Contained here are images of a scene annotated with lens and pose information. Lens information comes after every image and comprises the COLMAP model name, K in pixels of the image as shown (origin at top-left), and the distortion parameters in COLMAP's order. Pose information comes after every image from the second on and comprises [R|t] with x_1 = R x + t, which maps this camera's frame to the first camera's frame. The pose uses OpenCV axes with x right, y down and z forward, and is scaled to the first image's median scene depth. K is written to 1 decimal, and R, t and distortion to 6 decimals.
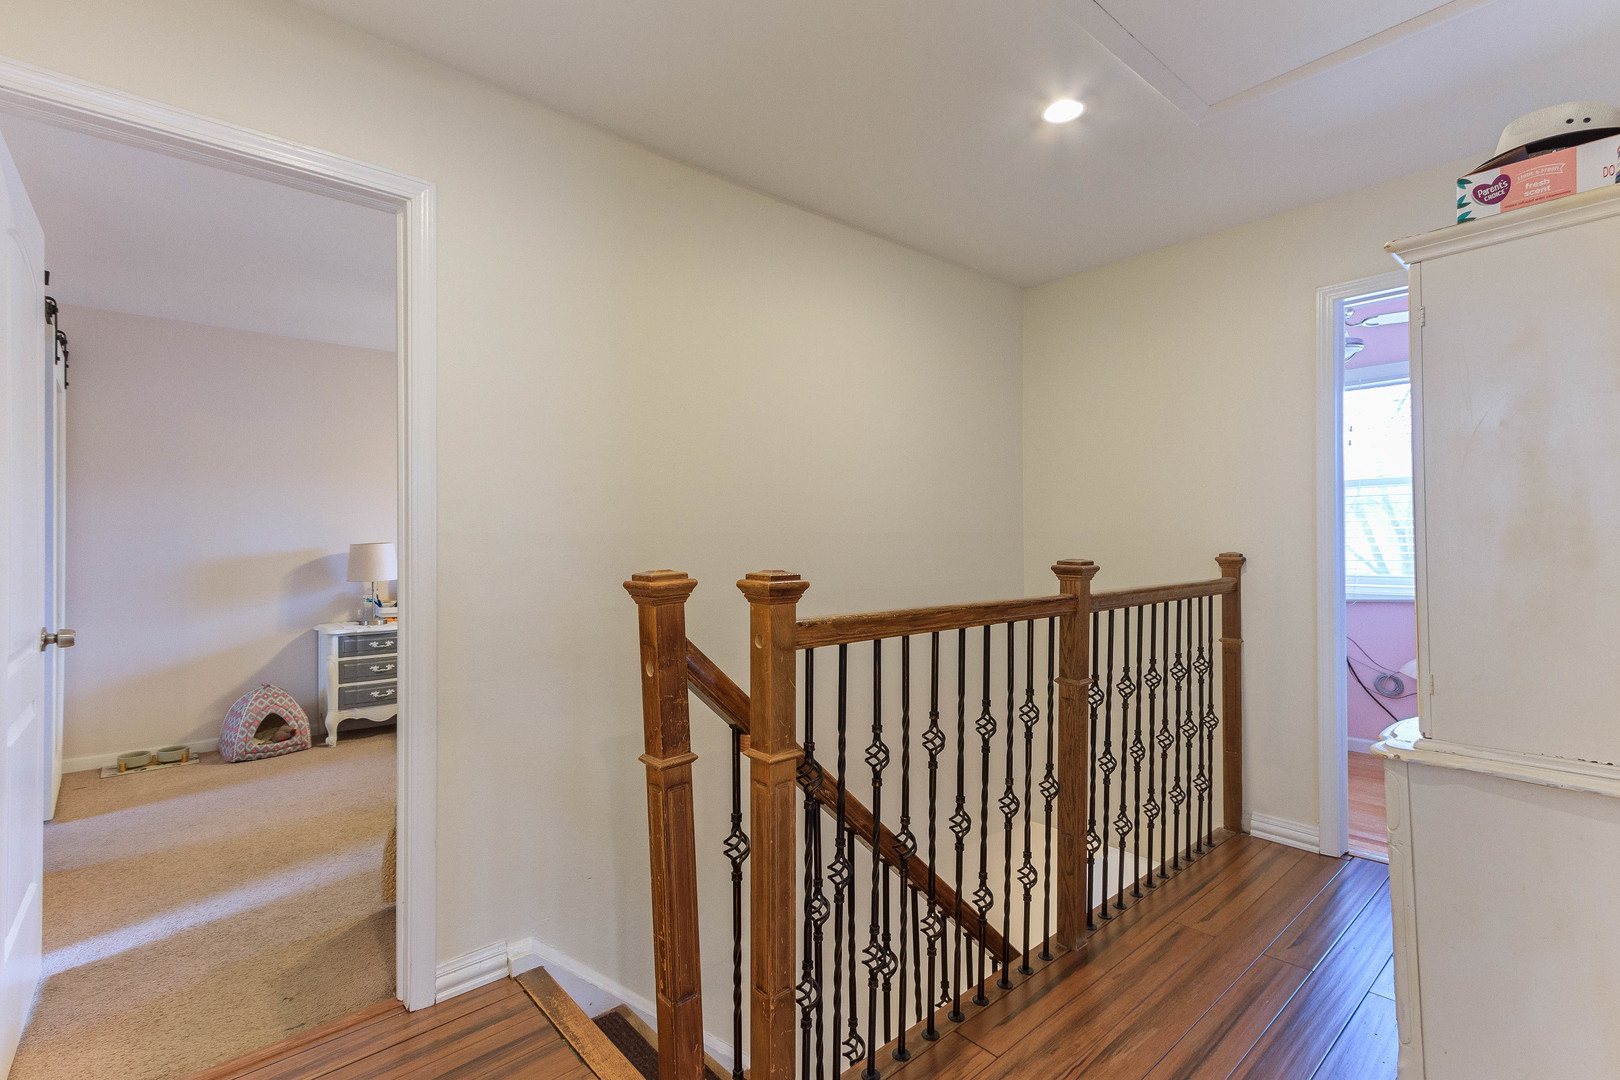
lens RADIAL K [[744.1, 0, 821.5], [0, 744.1, 535.0], [0, 0, 1]] dist [0.017217, -0.001812]
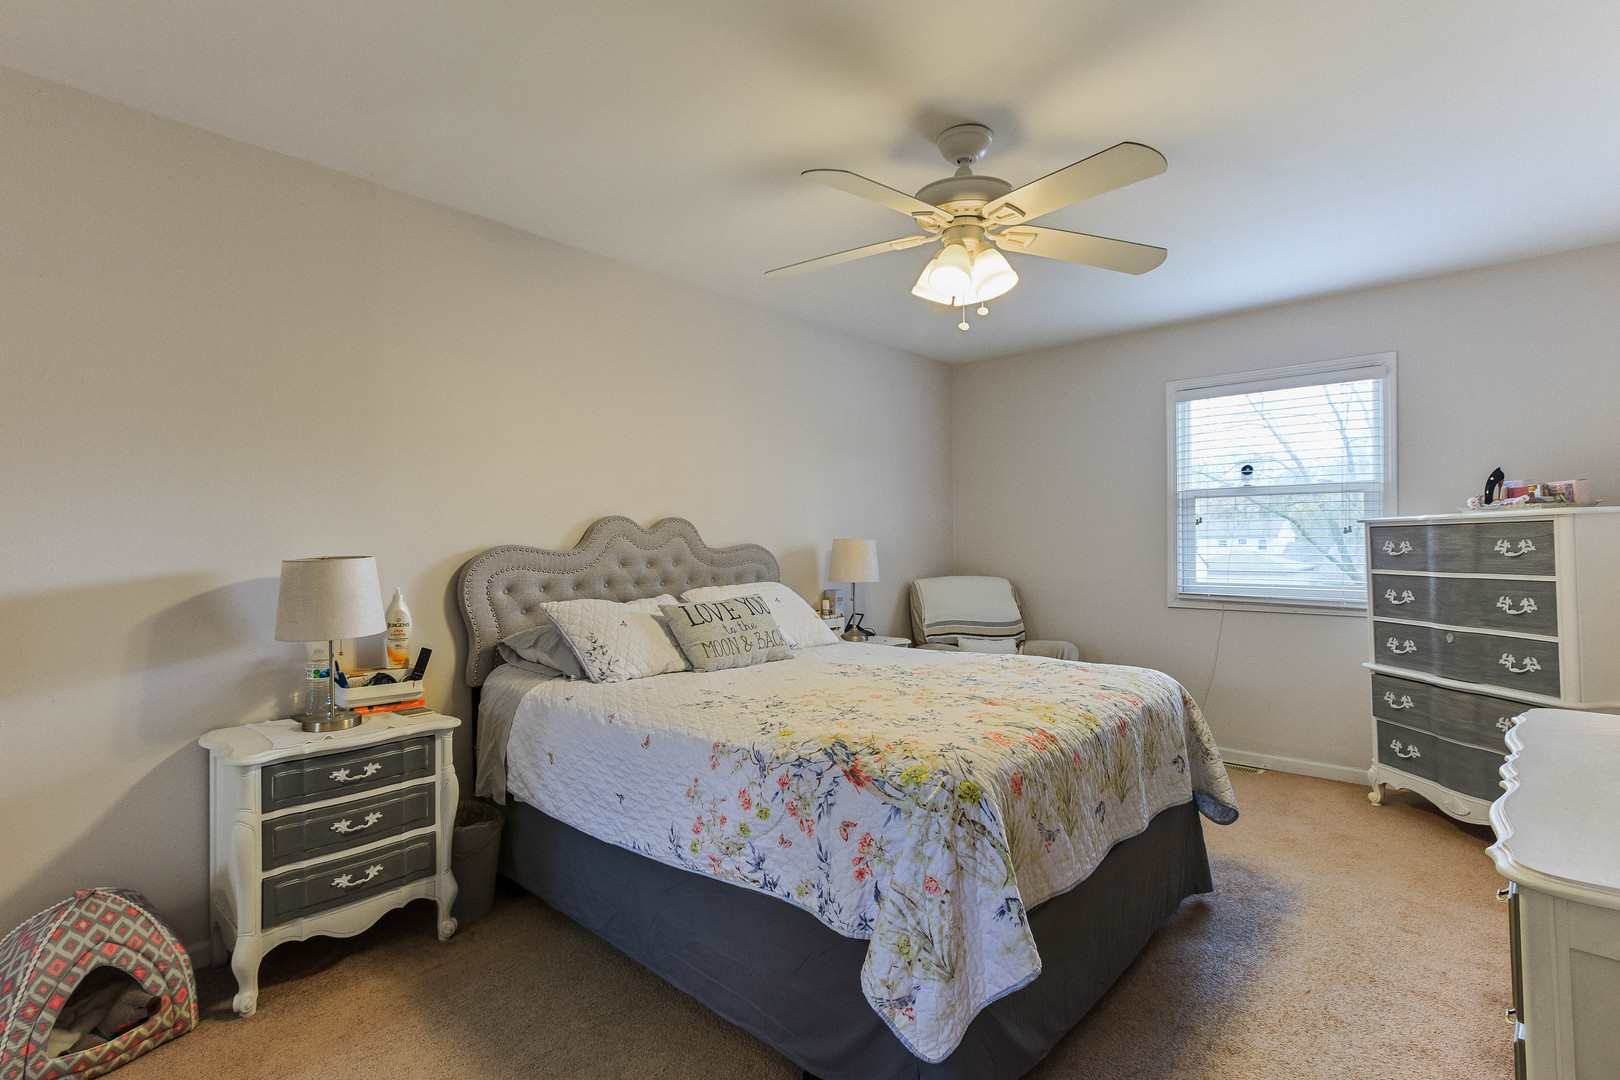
lens RADIAL K [[744.1, 0, 800.2], [0, 744.1, 540.4], [0, 0, 1]] dist [0.017217, -0.001812]
pose [[0.994106, -0.003694, 0.108348, -0.366824], [0.003086, 0.999978, 0.005787, -0.002622], [-0.108367, -0.005418, 0.994096, 0.510262]]
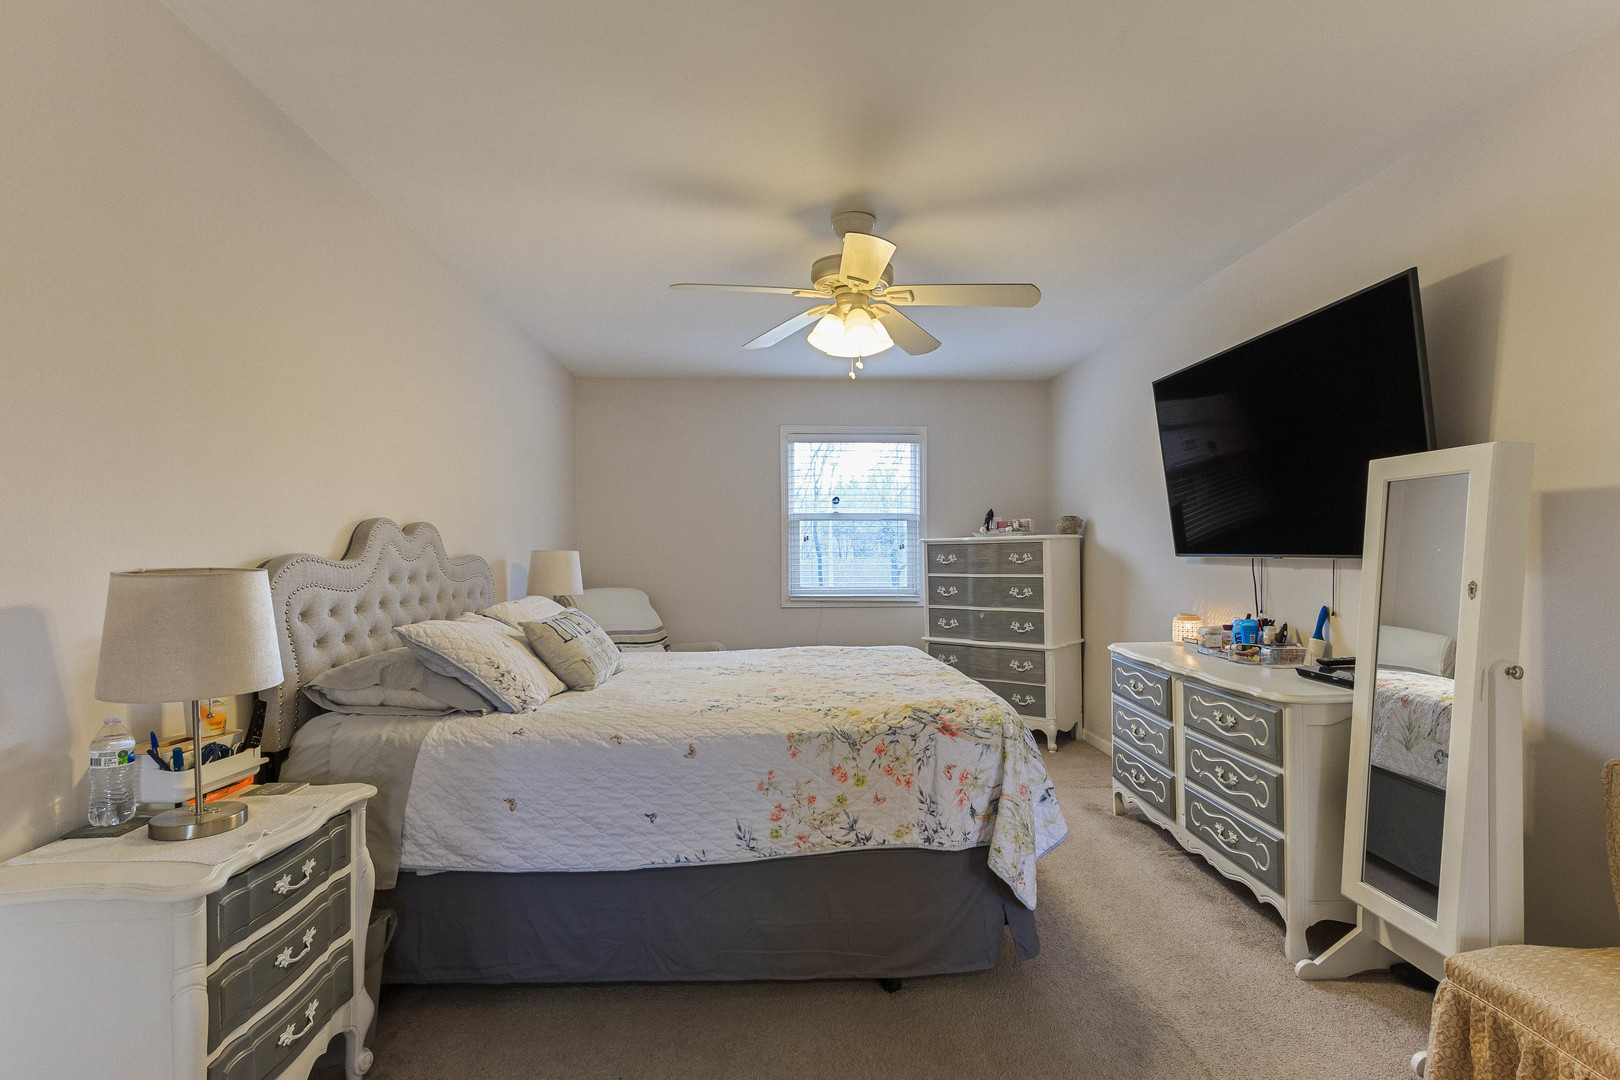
lens RADIAL K [[744.1, 0, 807.2], [0, 744.1, 574.5], [0, 0, 1]] dist [0.017217, -0.001812]
pose [[0.646463, -0.020402, 0.762672, -0.704642], [-0.002986, 0.999567, 0.029270, 0.002664], [-0.762939, -0.021199, 0.646123, 0.630268]]
